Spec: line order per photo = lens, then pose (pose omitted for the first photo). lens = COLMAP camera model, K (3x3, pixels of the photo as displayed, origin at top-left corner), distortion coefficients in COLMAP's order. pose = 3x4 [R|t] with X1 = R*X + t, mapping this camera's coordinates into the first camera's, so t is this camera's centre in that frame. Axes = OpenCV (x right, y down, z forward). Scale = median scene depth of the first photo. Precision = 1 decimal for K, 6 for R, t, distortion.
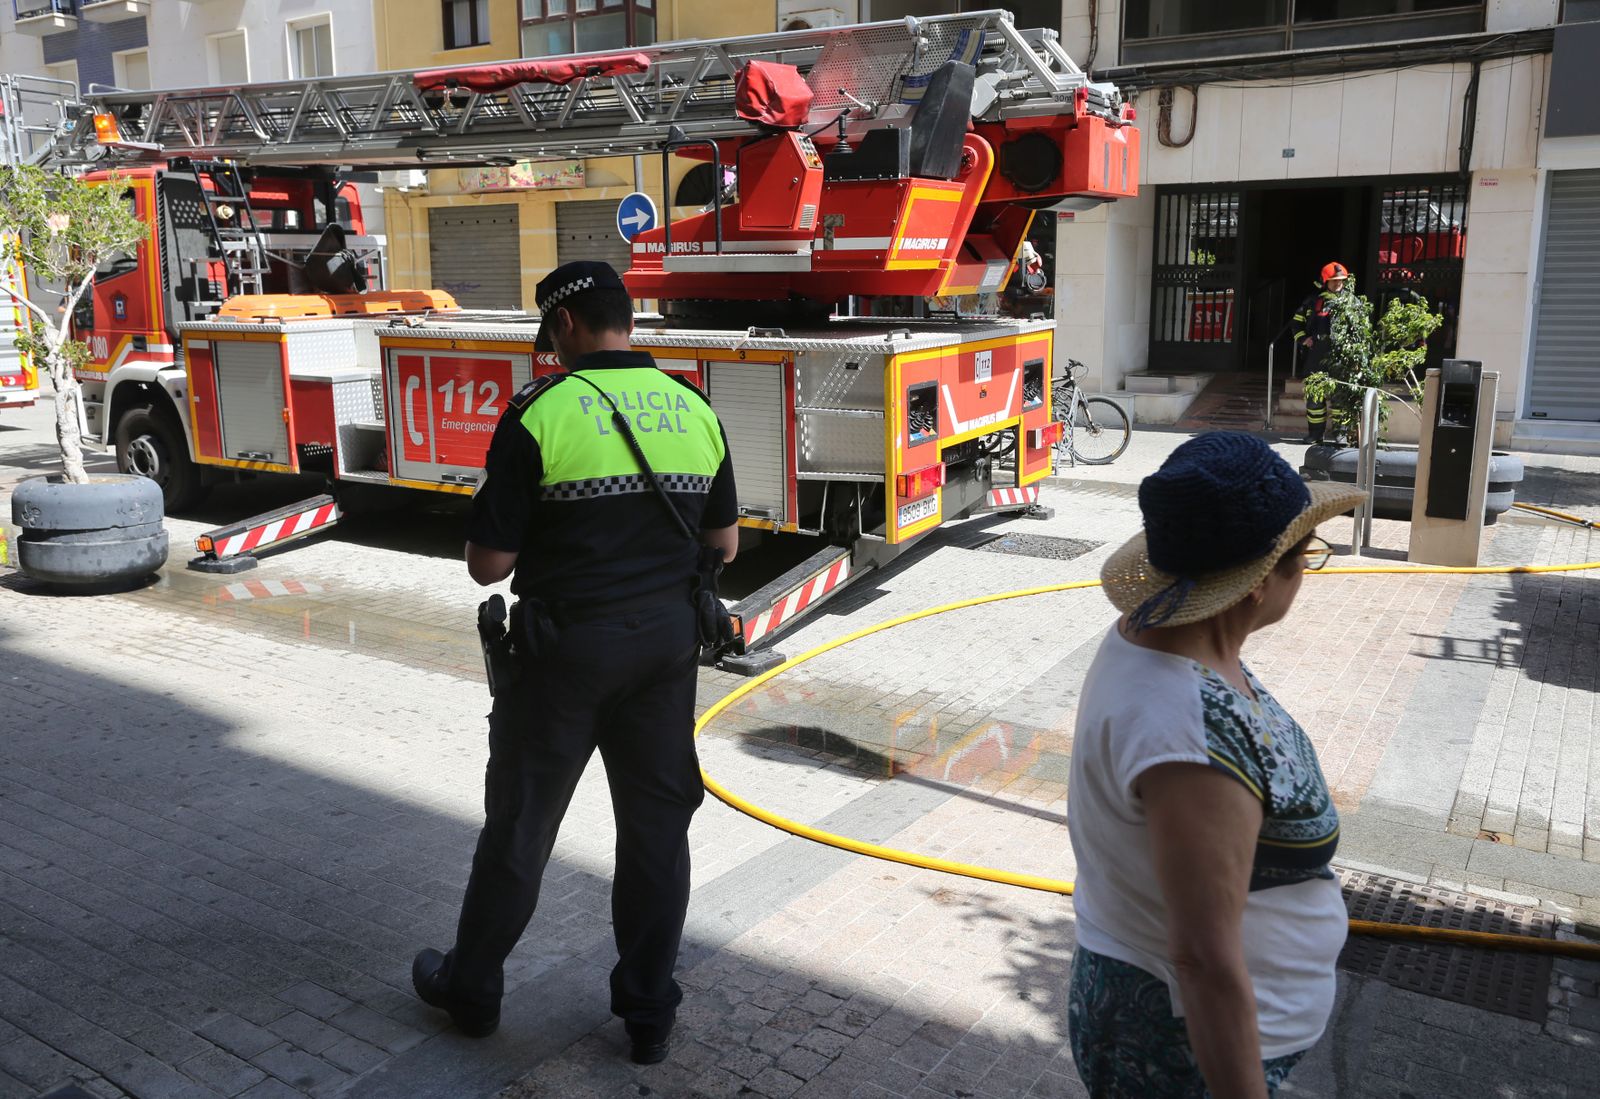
lens RADIAL K [[1428.6, 0, 800.0], [0, 1428.6, 549.5], [0, 0, 1]] dist [-0.016147, 0.007616]
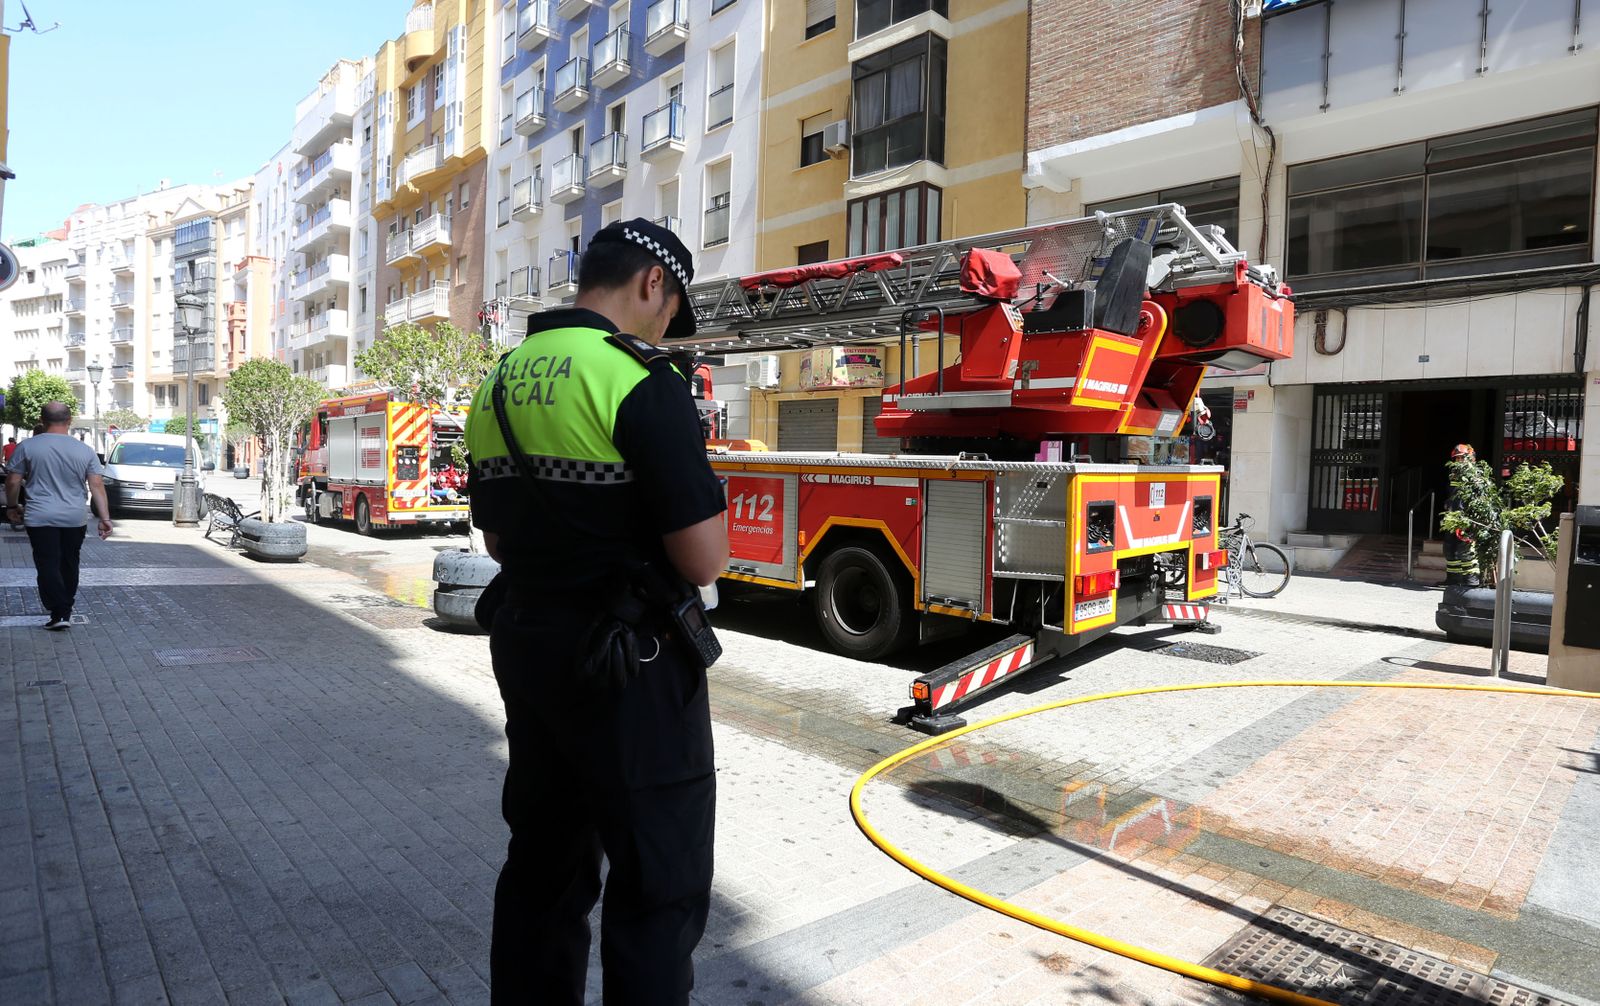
lens RADIAL K [[996.0, 0, 830.9], [0, 996.0, 505.2], [0, 0, 1]] dist [-0.077778, 0.034406]
pose [[0.974979, 0.043428, -0.218013, 0.045360], [-0.076755, 0.986182, -0.146813, 0.025165], [0.208624, 0.159873, 0.964840, 0.152626]]
